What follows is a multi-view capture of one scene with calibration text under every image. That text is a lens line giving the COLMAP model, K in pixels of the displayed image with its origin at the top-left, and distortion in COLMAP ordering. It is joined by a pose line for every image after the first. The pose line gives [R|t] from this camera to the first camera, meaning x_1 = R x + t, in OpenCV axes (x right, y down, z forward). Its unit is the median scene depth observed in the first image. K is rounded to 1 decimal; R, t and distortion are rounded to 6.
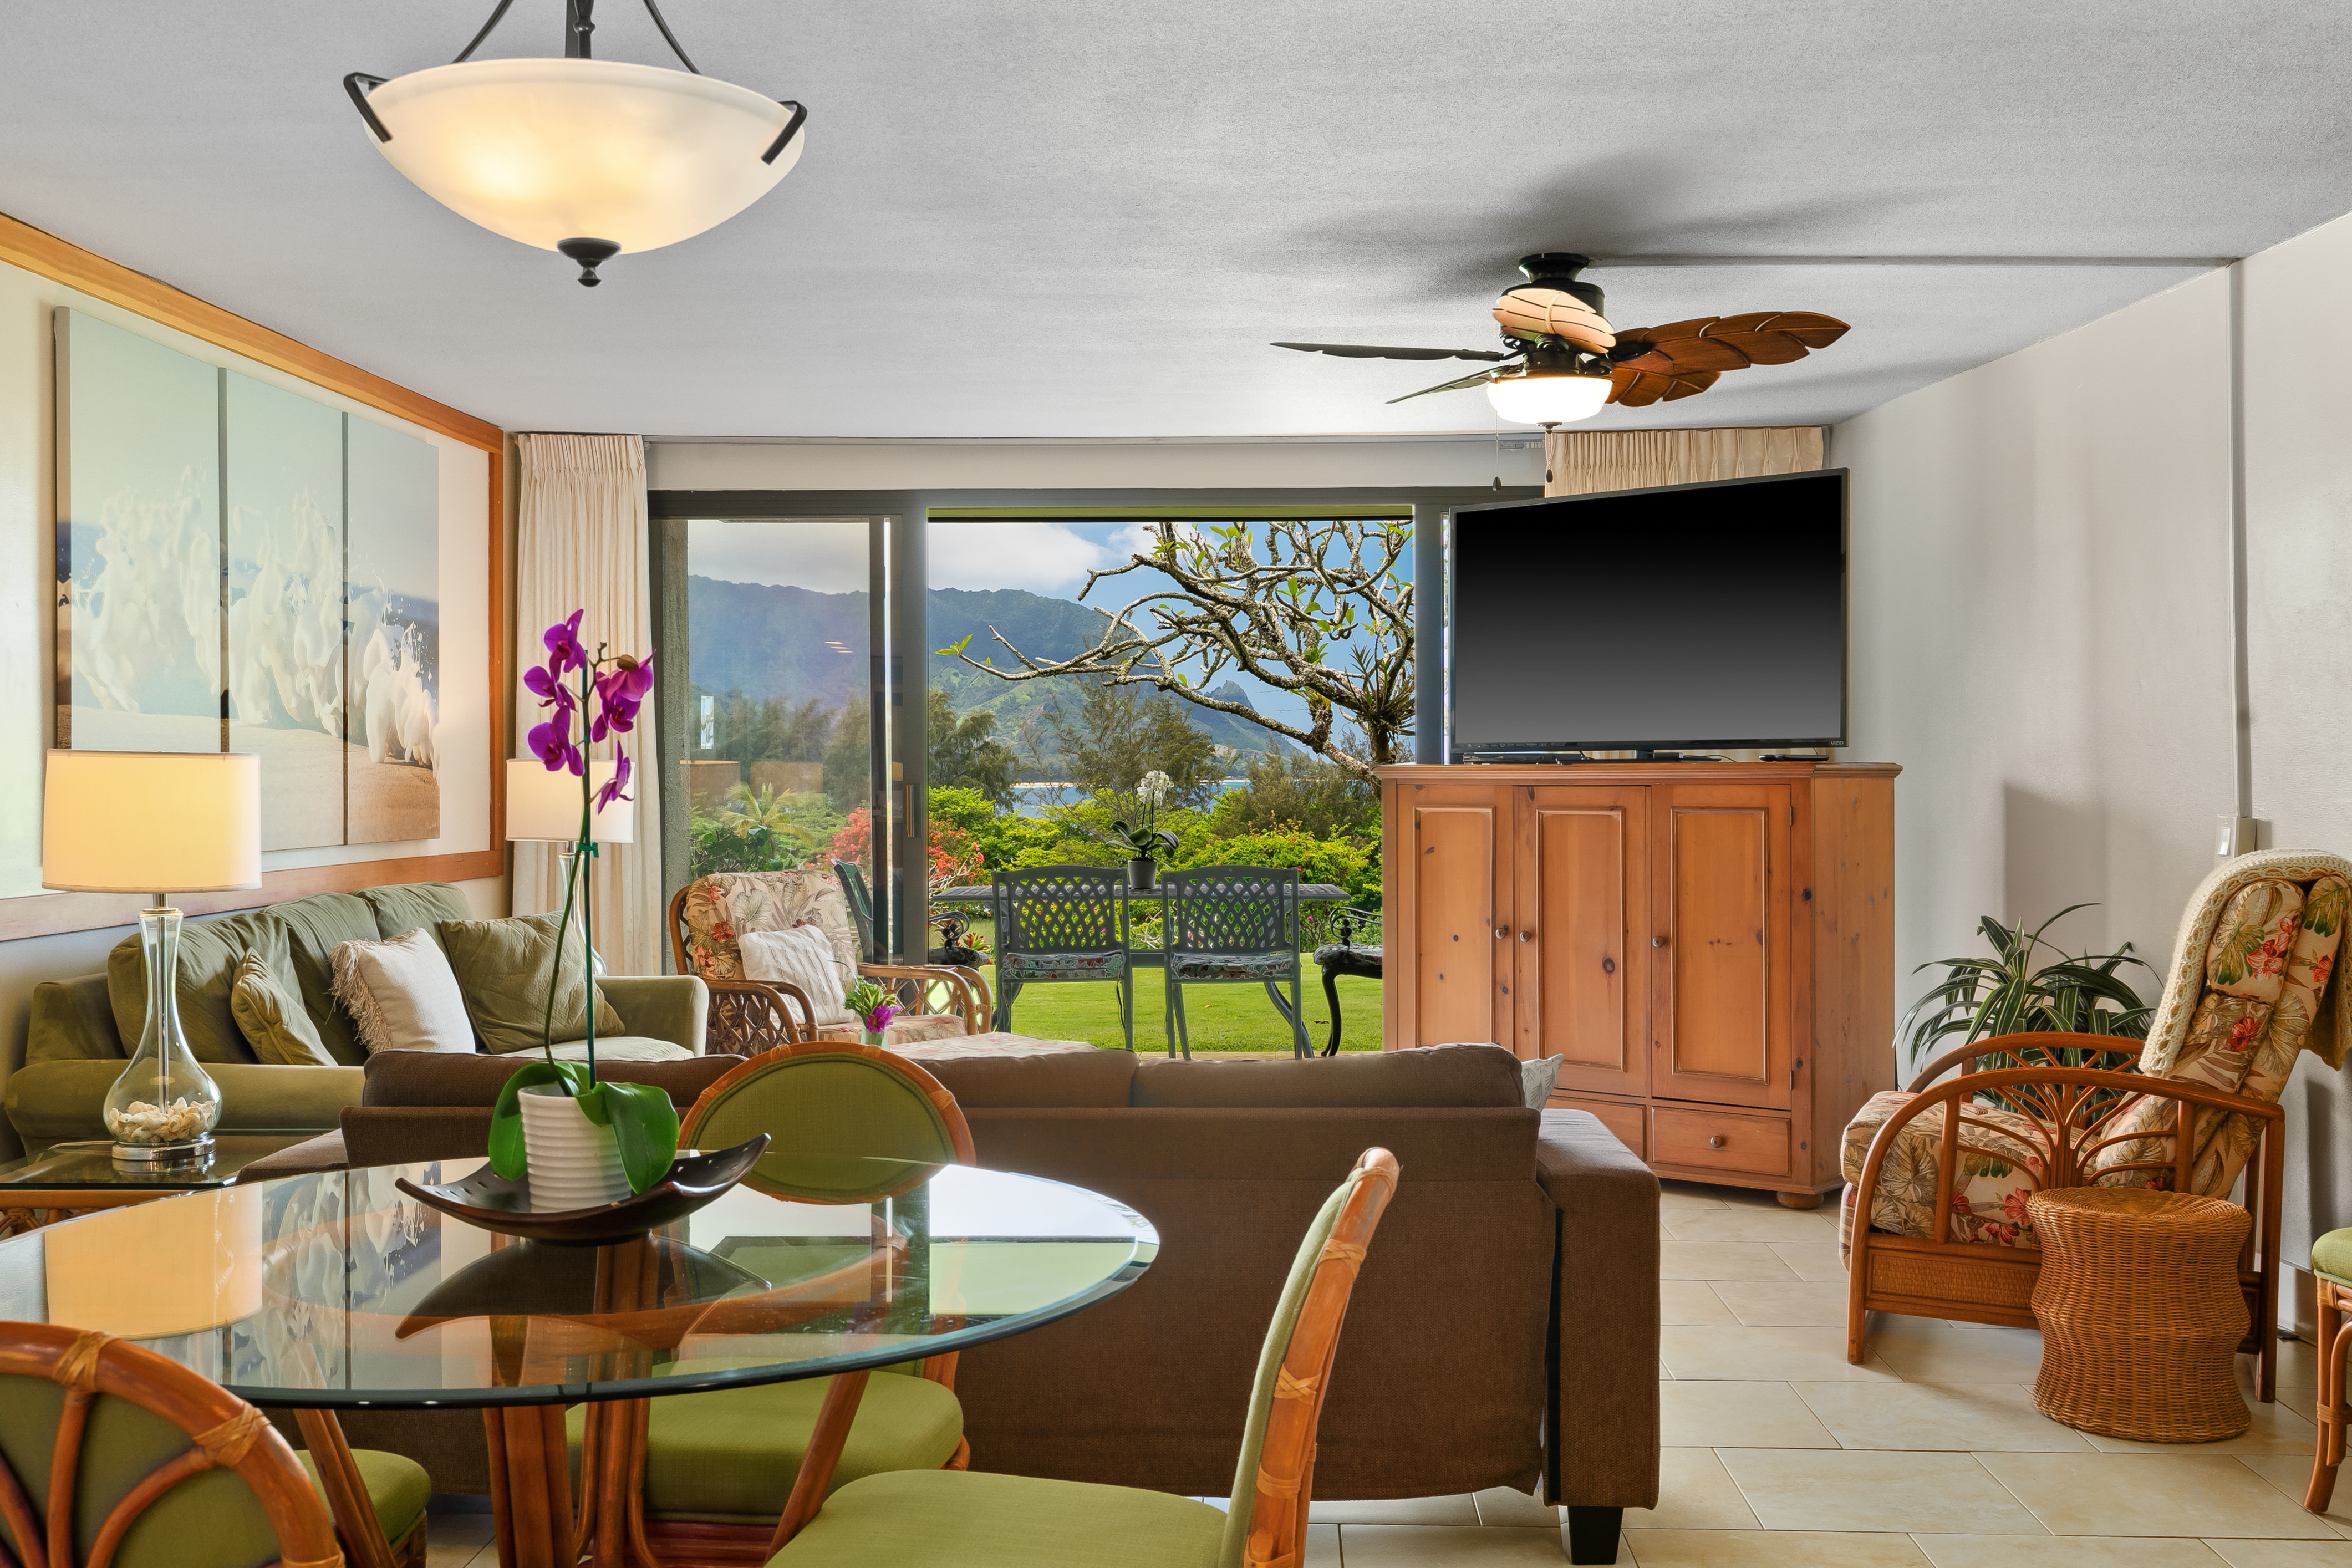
lens RADIAL K [[2272.1, 0, 1149.0], [0, 2272.1, 803.0], [0, 0, 1]] dist [0.011213, 0.000000]
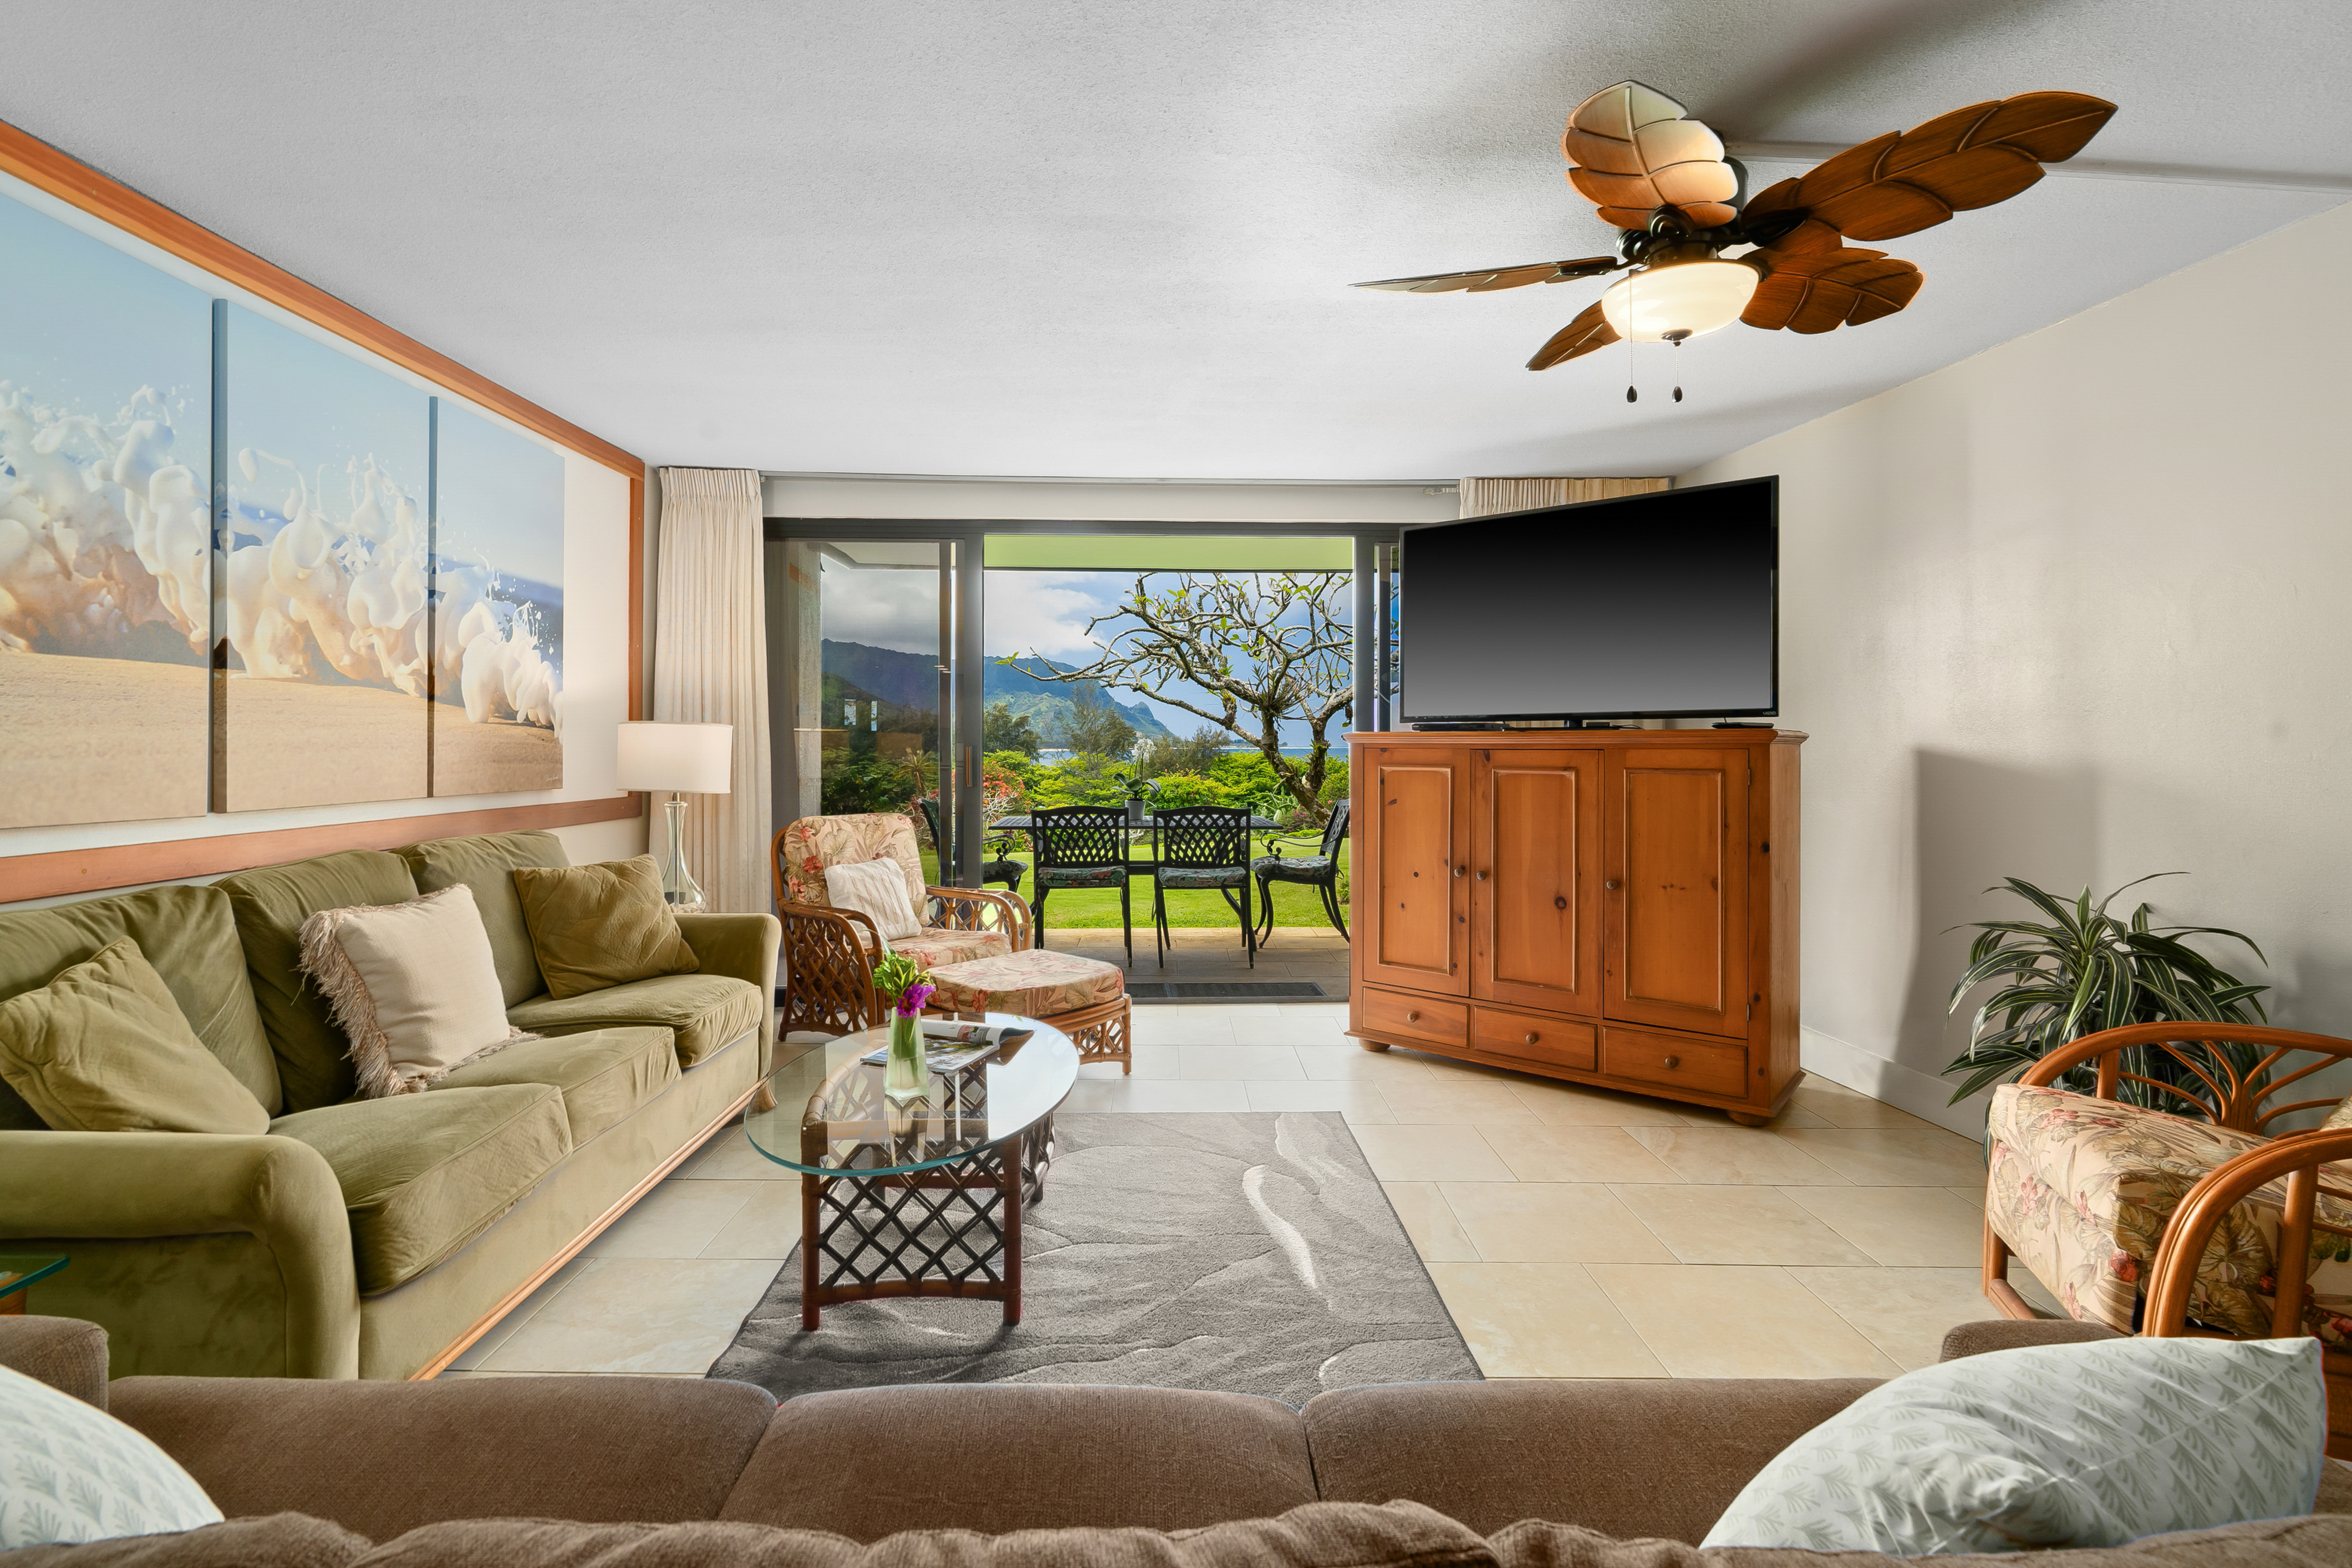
lens RADIAL K [[1075.2, 0, 1145.2], [0, 1075.2, 745.5], [0, 0, 1]] dist [-0.005249, 0.001319]
pose [[0.999240, 0.005680, 0.038557, -0.035637], [-0.005205, 0.999910, -0.012389, -0.001696], [-0.038623, 0.012179, 0.999180, 0.482898]]
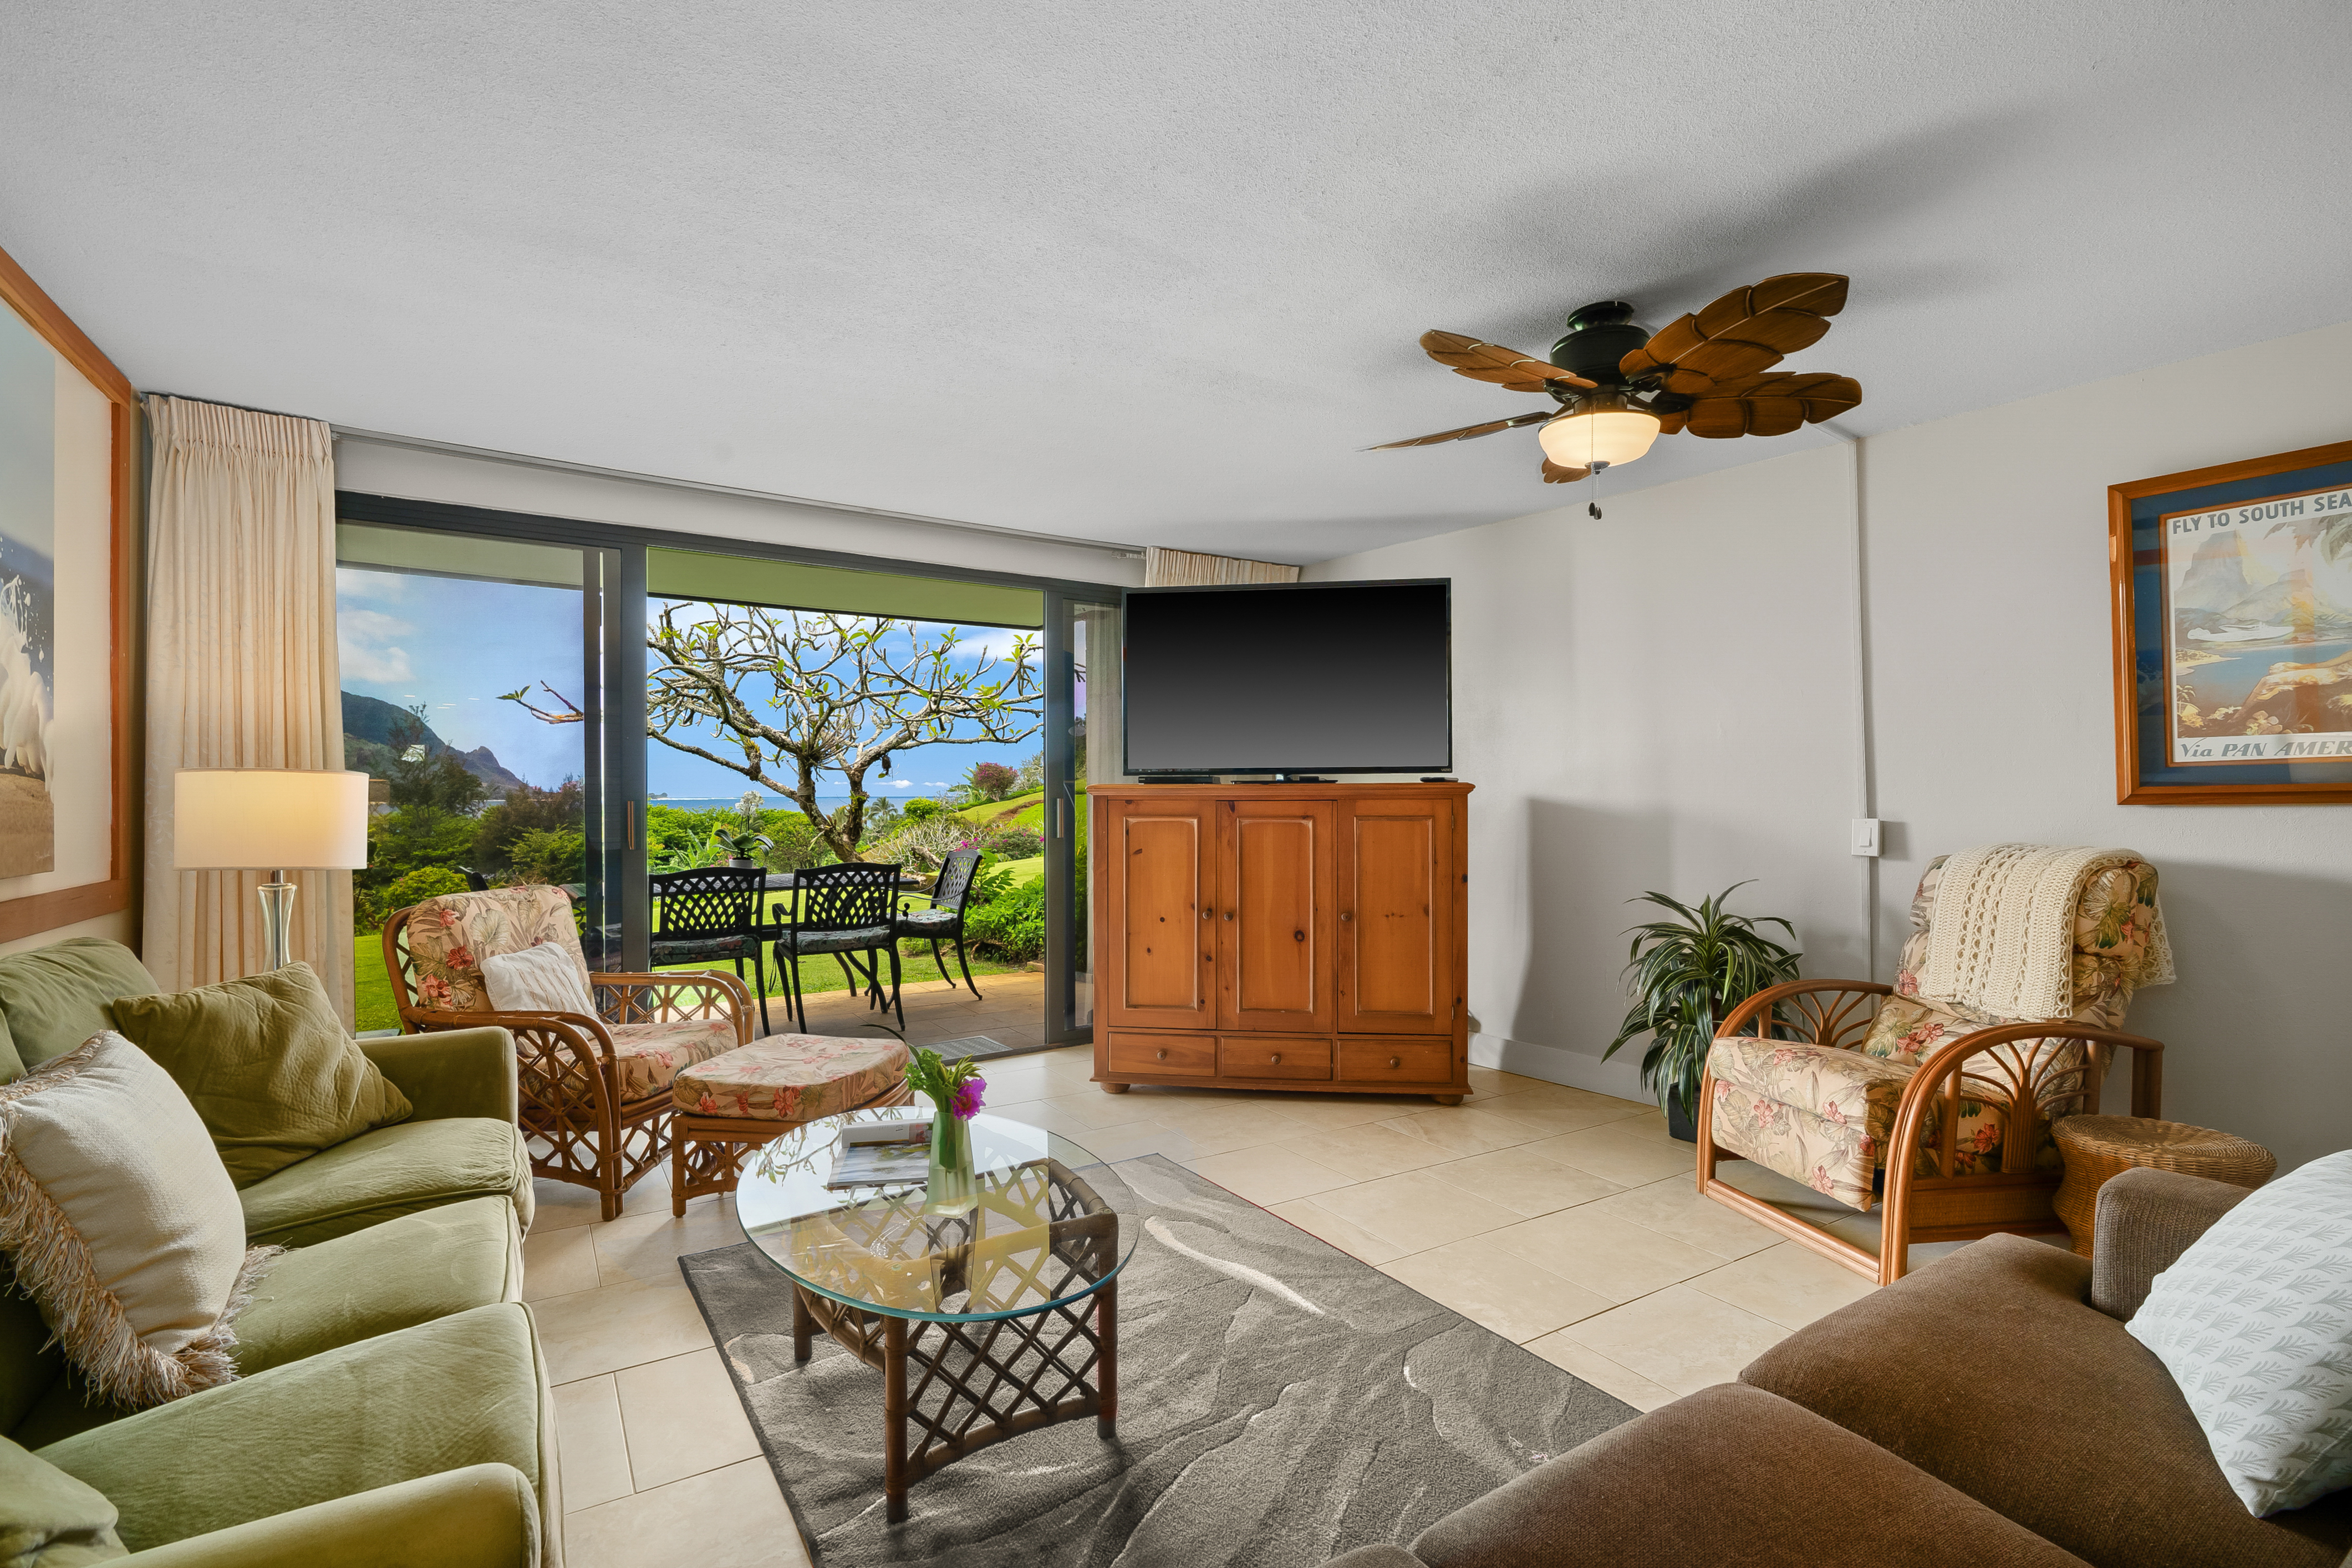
lens RADIAL K [[1075.2, 0, 1147.2], [0, 1075.2, 792.3], [0, 0, 1]] dist [-0.005249, 0.001319]
pose [[0.831571, 0.002367, 0.555414, -0.232020], [0.007175, 0.999862, -0.015005, -0.003269], [-0.555373, 0.016462, 0.831439, 0.562056]]
